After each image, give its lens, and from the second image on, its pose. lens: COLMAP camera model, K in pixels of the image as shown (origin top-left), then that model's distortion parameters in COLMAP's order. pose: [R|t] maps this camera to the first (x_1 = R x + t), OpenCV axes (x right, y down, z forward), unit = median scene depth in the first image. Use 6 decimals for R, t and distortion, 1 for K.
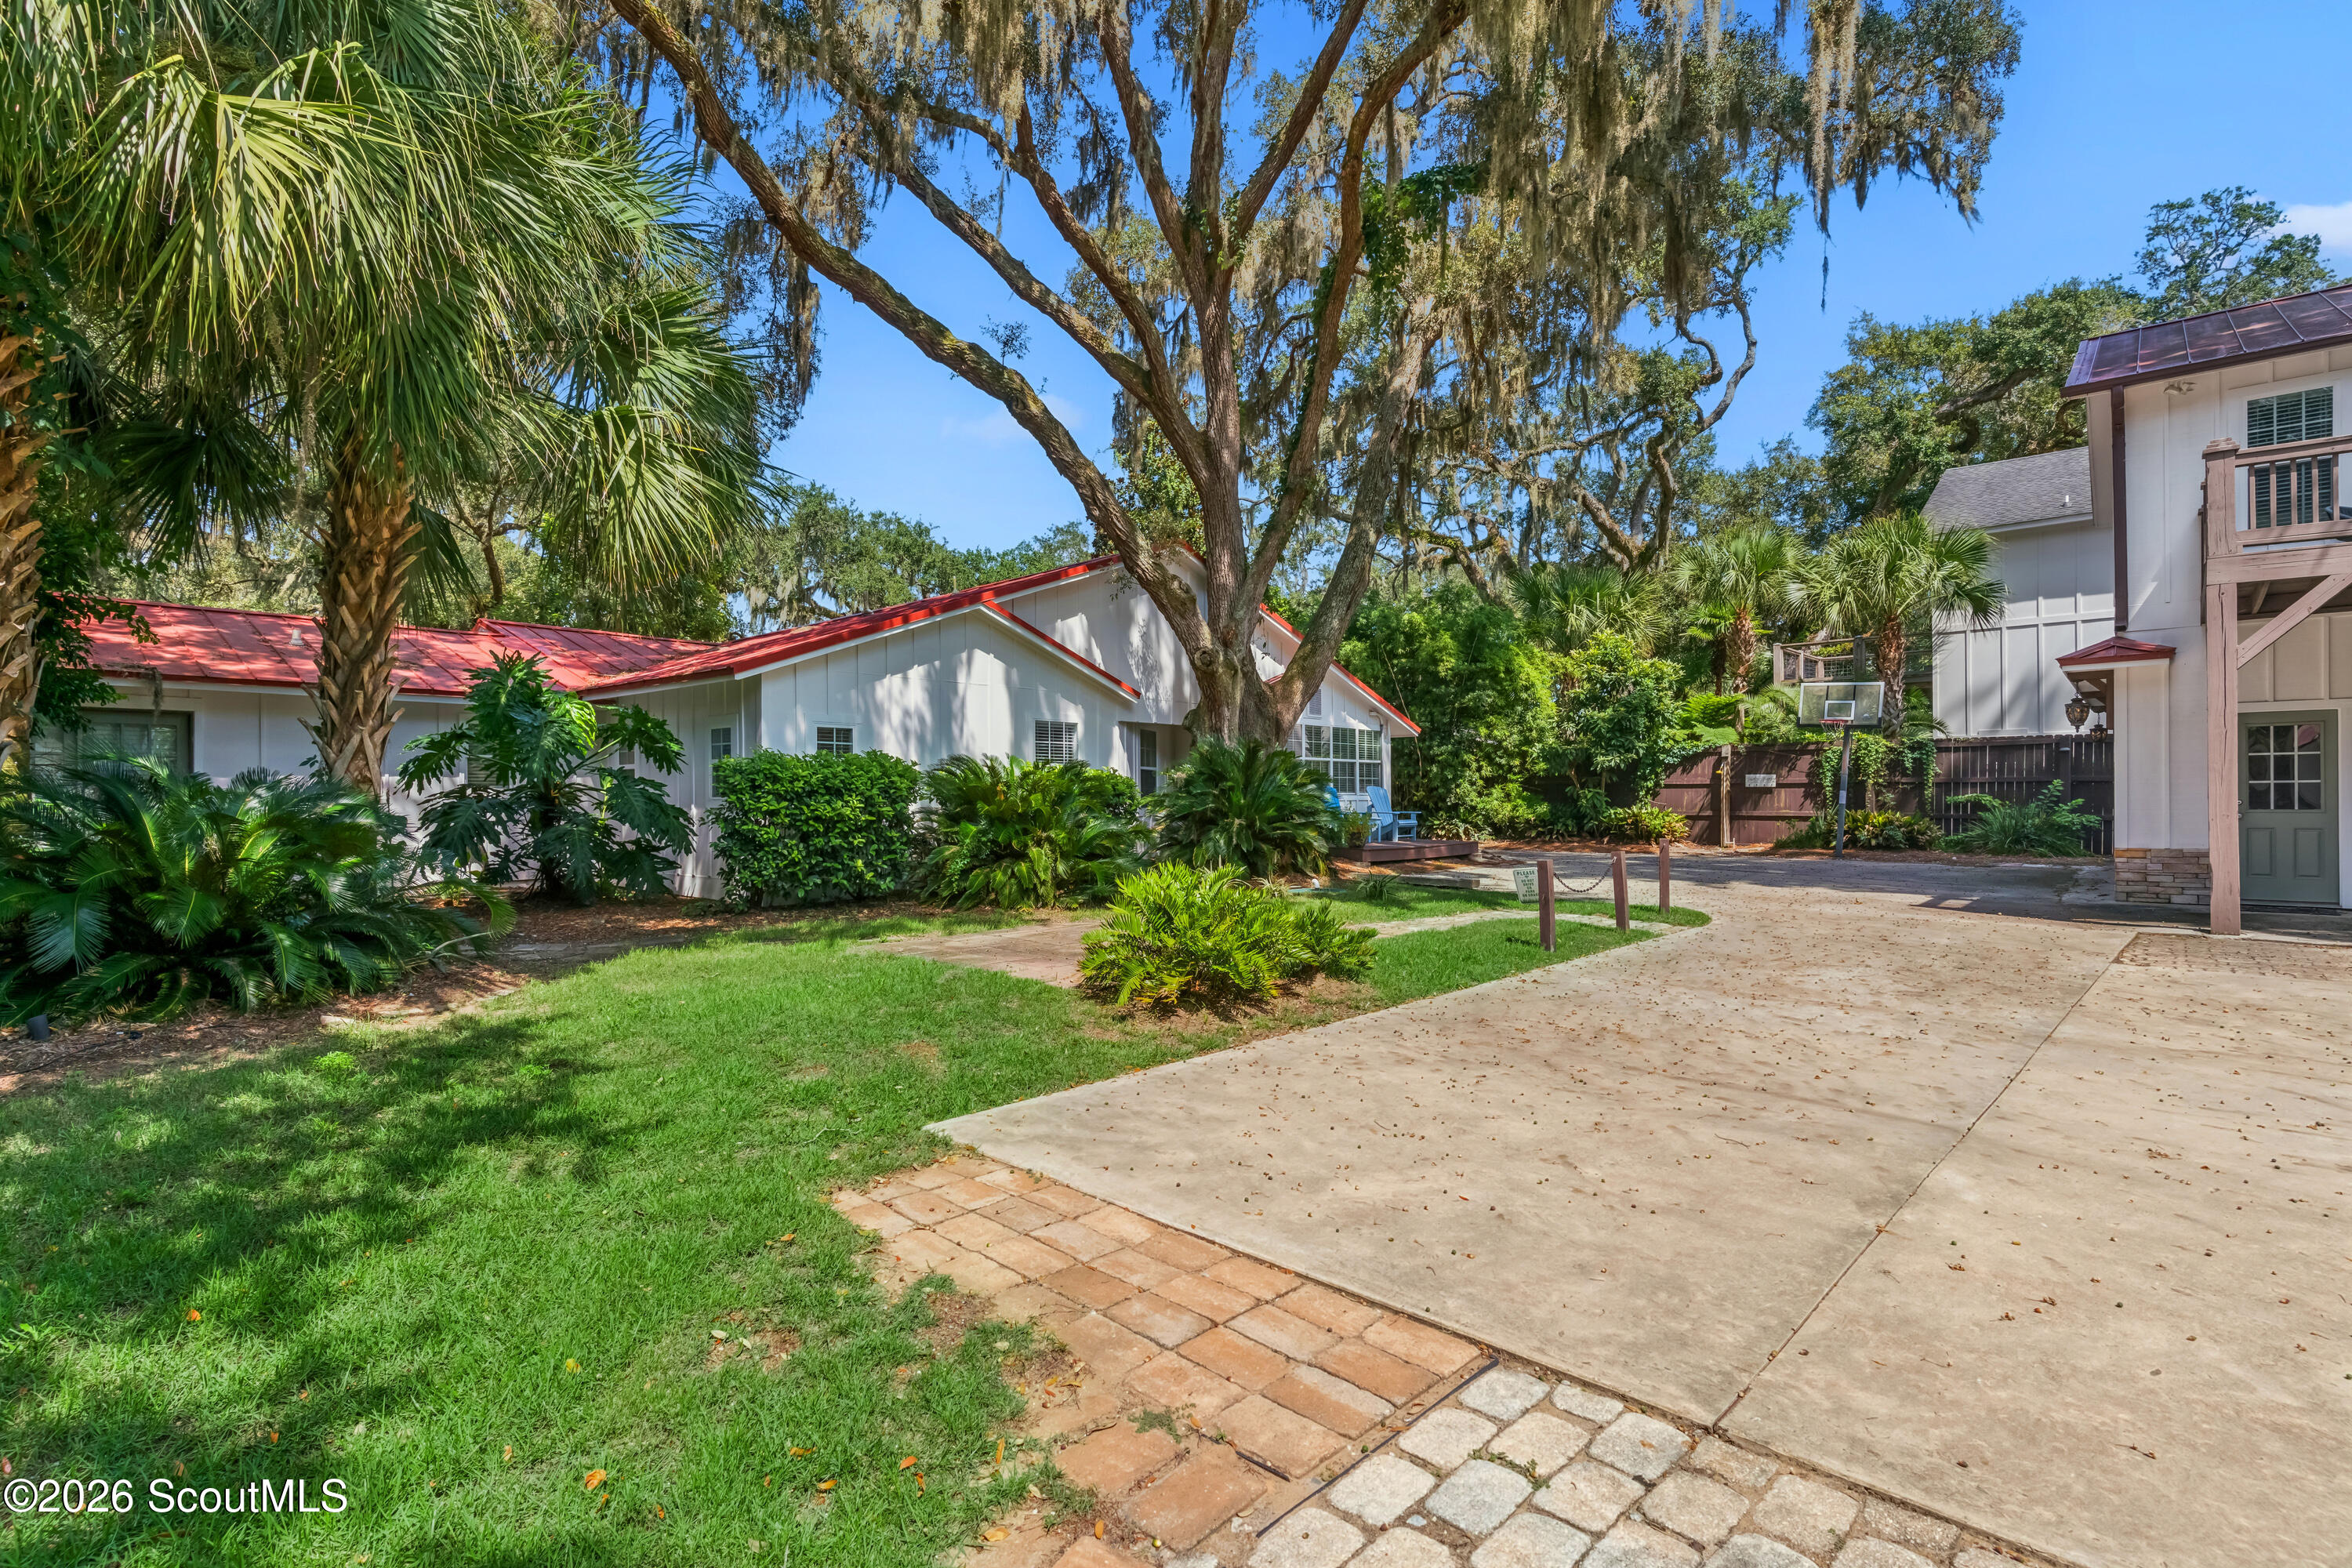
lens RADIAL K [[1123.9, 0, 1180.1], [0, 1123.9, 790.4], [0, 0, 1]] dist [0.005767, -0.000810]
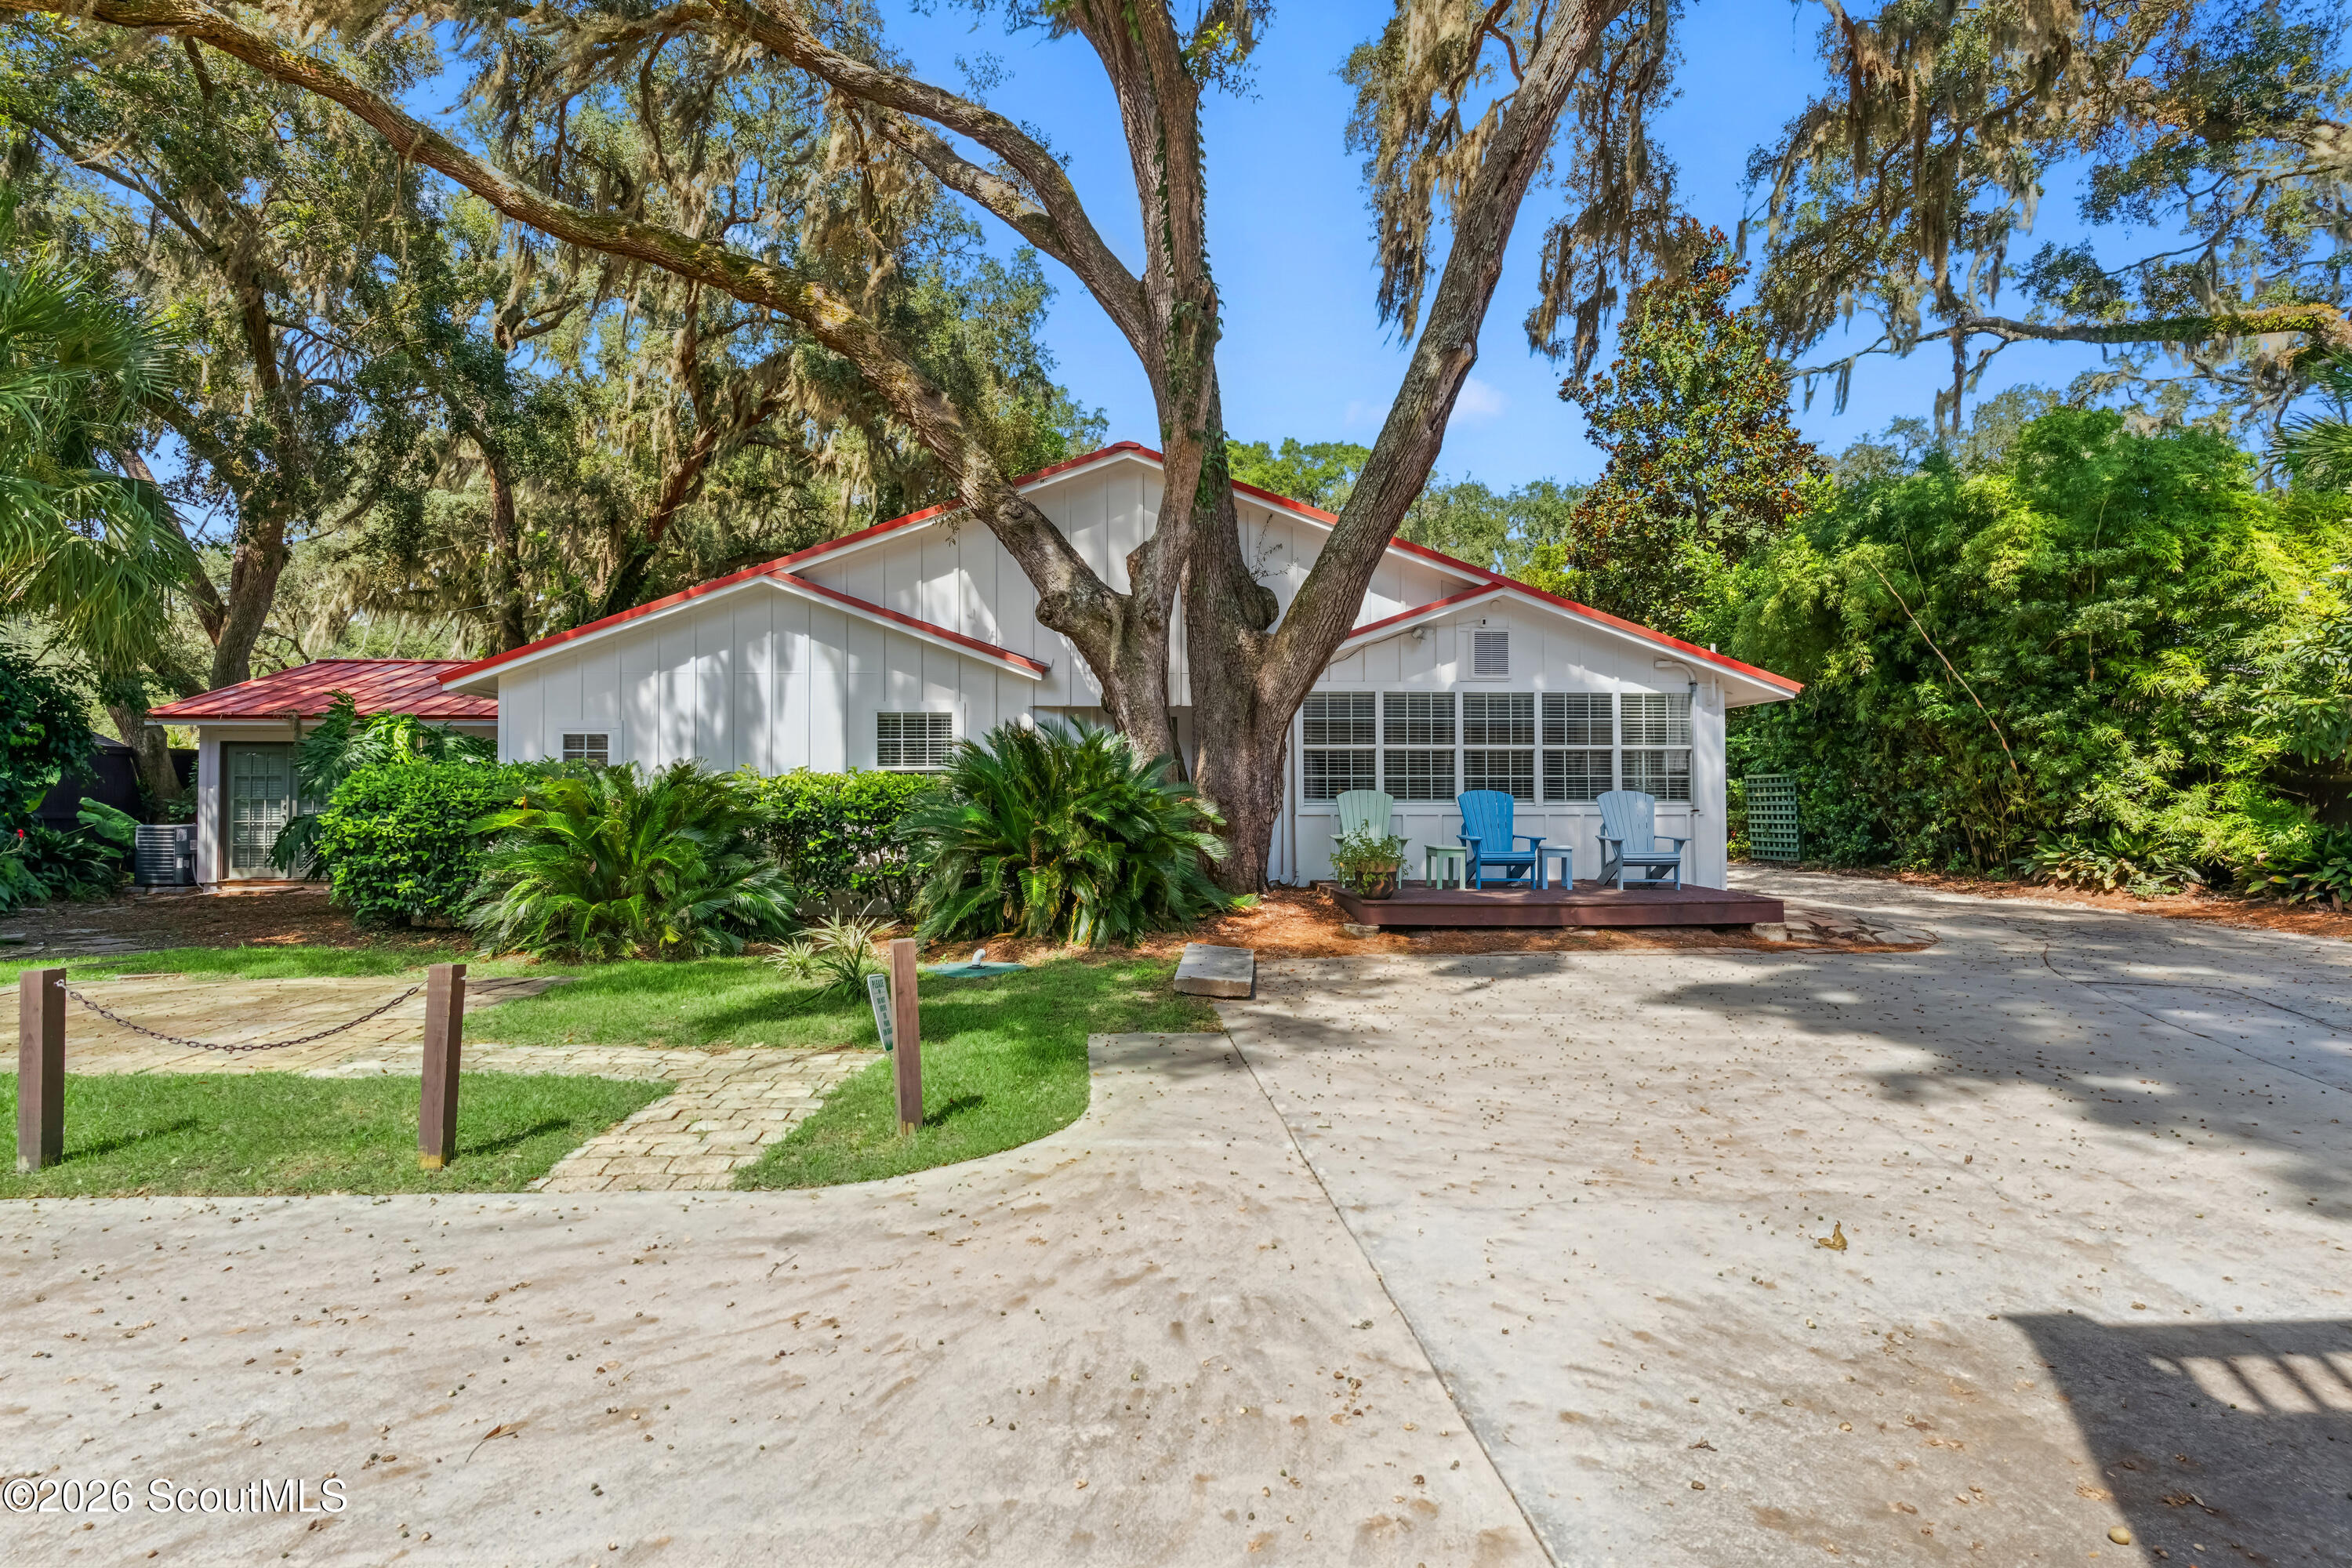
lens RADIAL K [[1123.9, 0, 1179.2], [0, 1123.9, 783.3], [0, 0, 1]] dist [0.005767, -0.000810]
pose [[0.689783, -0.008319, -0.723968, 0.541773], [0.001847, 0.999951, -0.009731, -0.003244], [0.724013, 0.005376, 0.689765, 0.534867]]
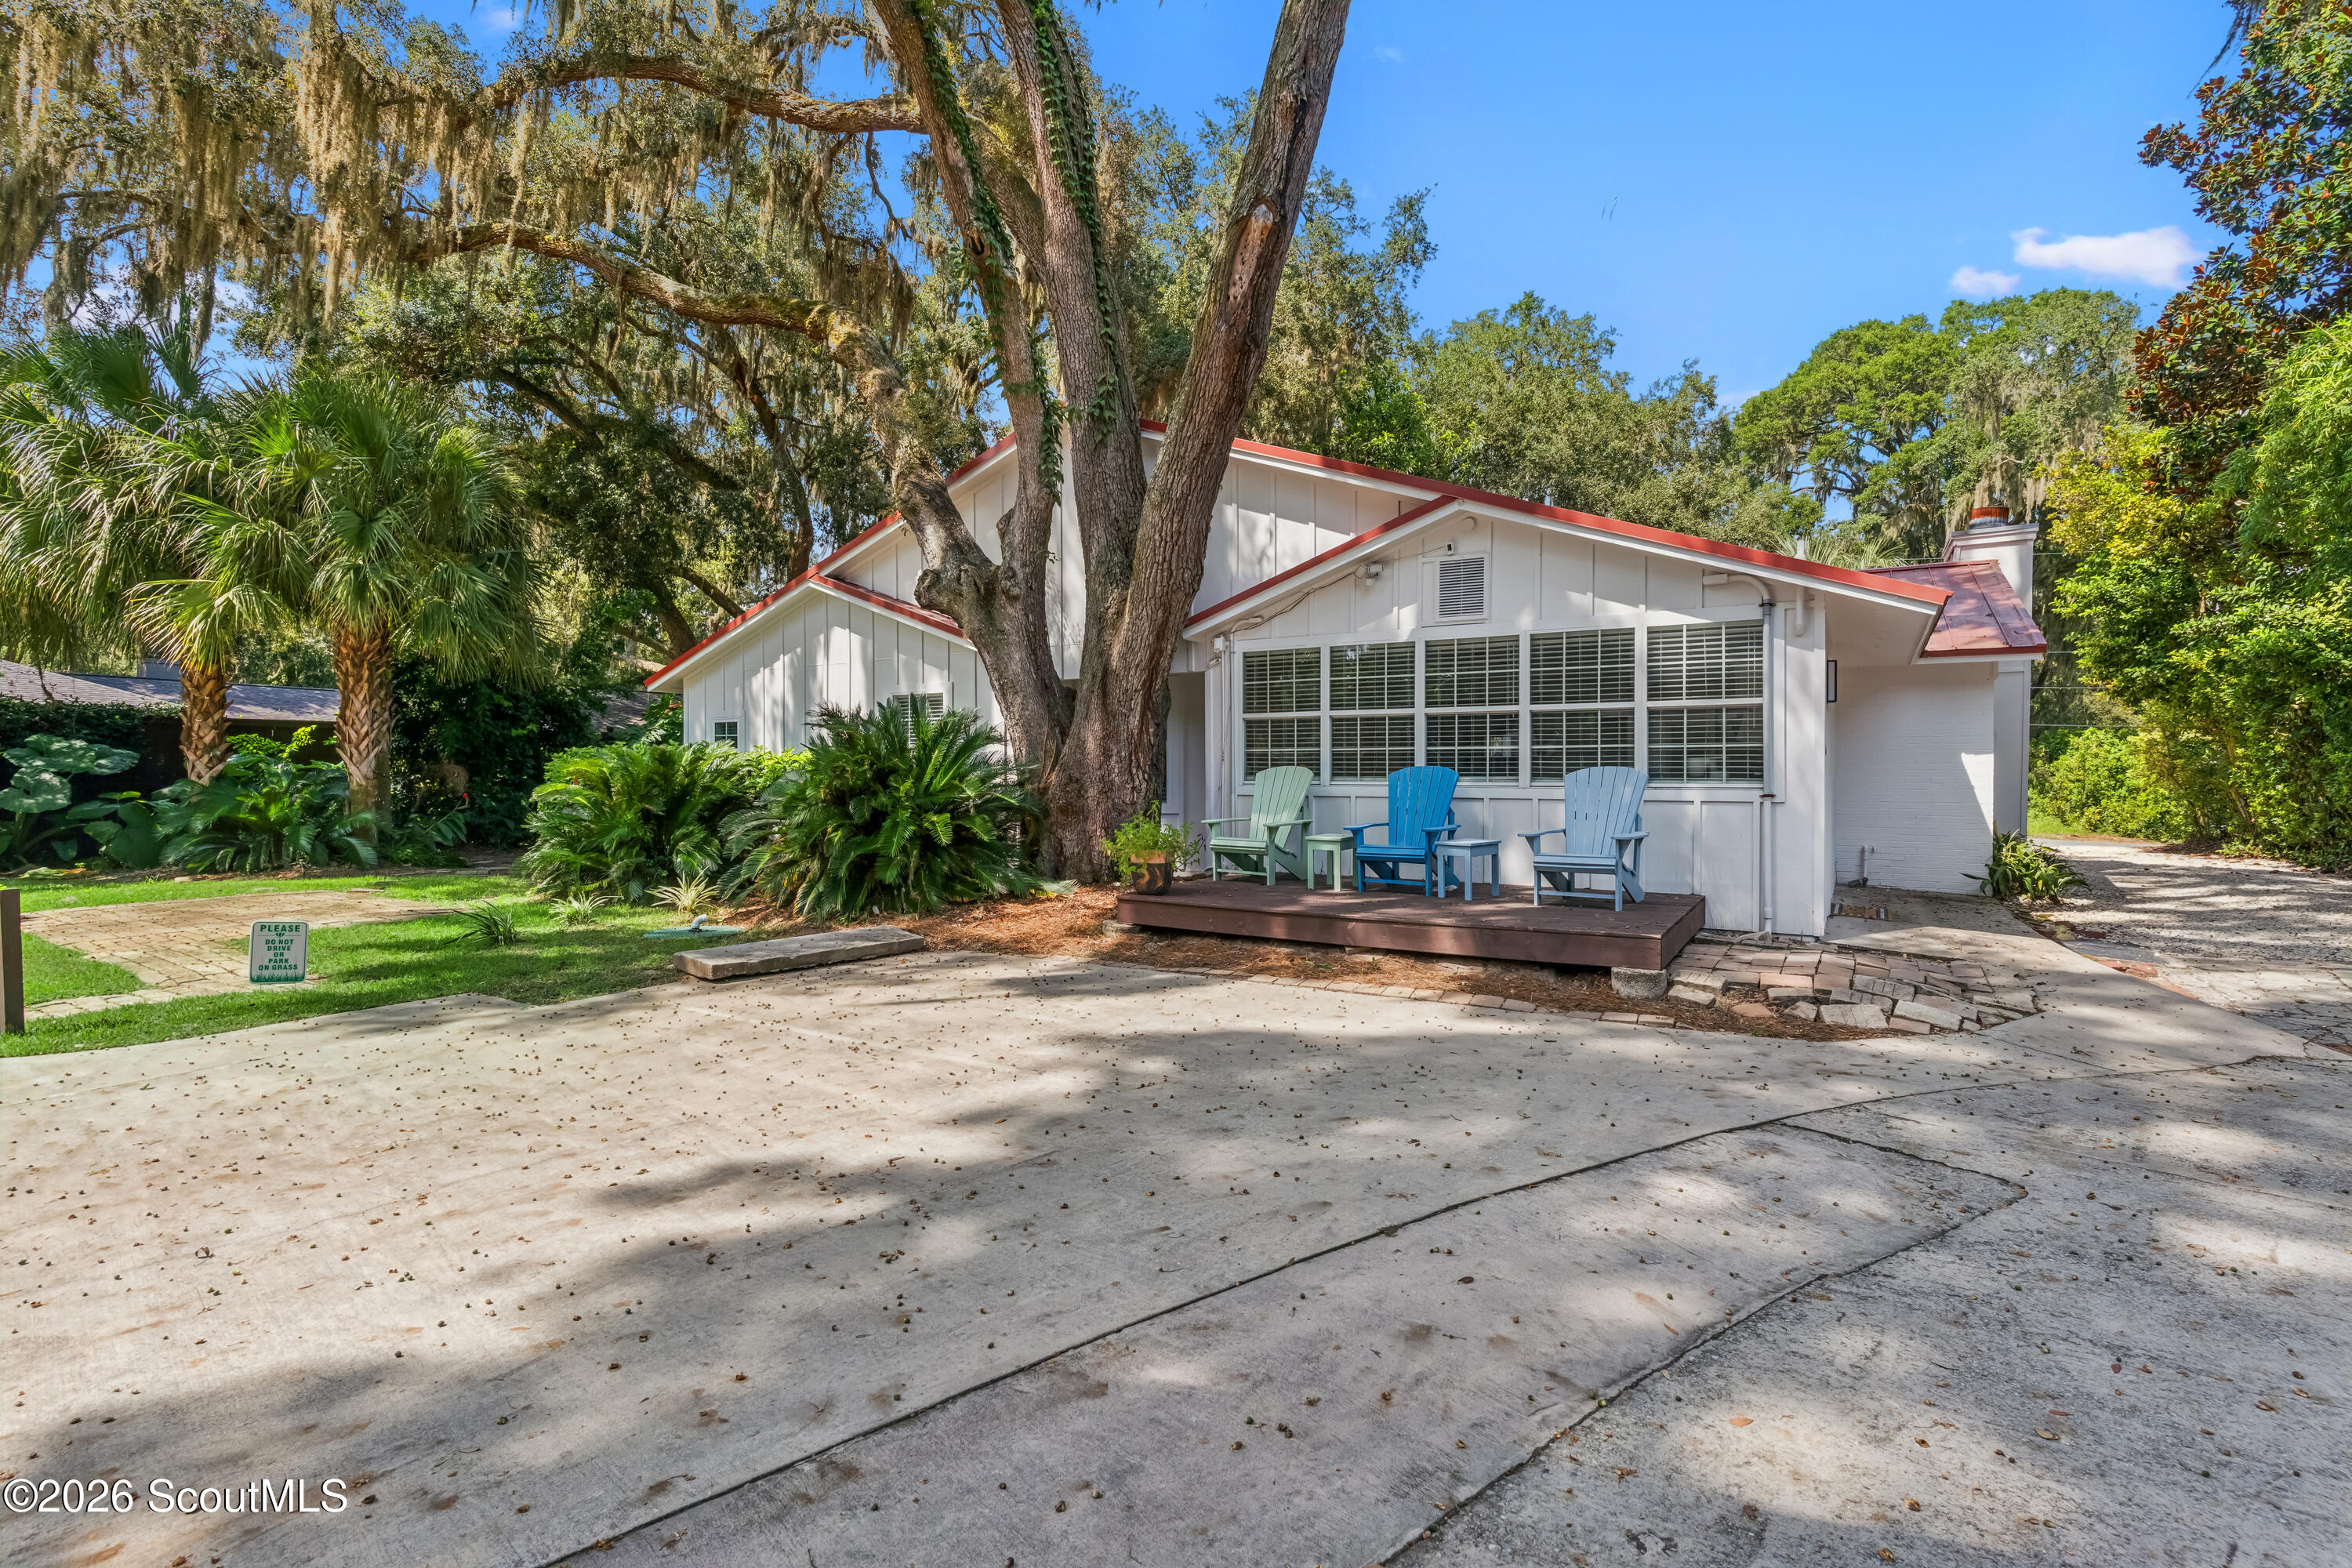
lens RADIAL K [[1123.9, 0, 1170.7], [0, 1123.9, 773.4], [0, 0, 1]] dist [0.005767, -0.000810]
pose [[0.151196, 0.008092, -0.988471, 0.691981], [0.005393, 0.999945, 0.009010, -0.007398], [0.988489, -0.006693, 0.151144, 0.964535]]
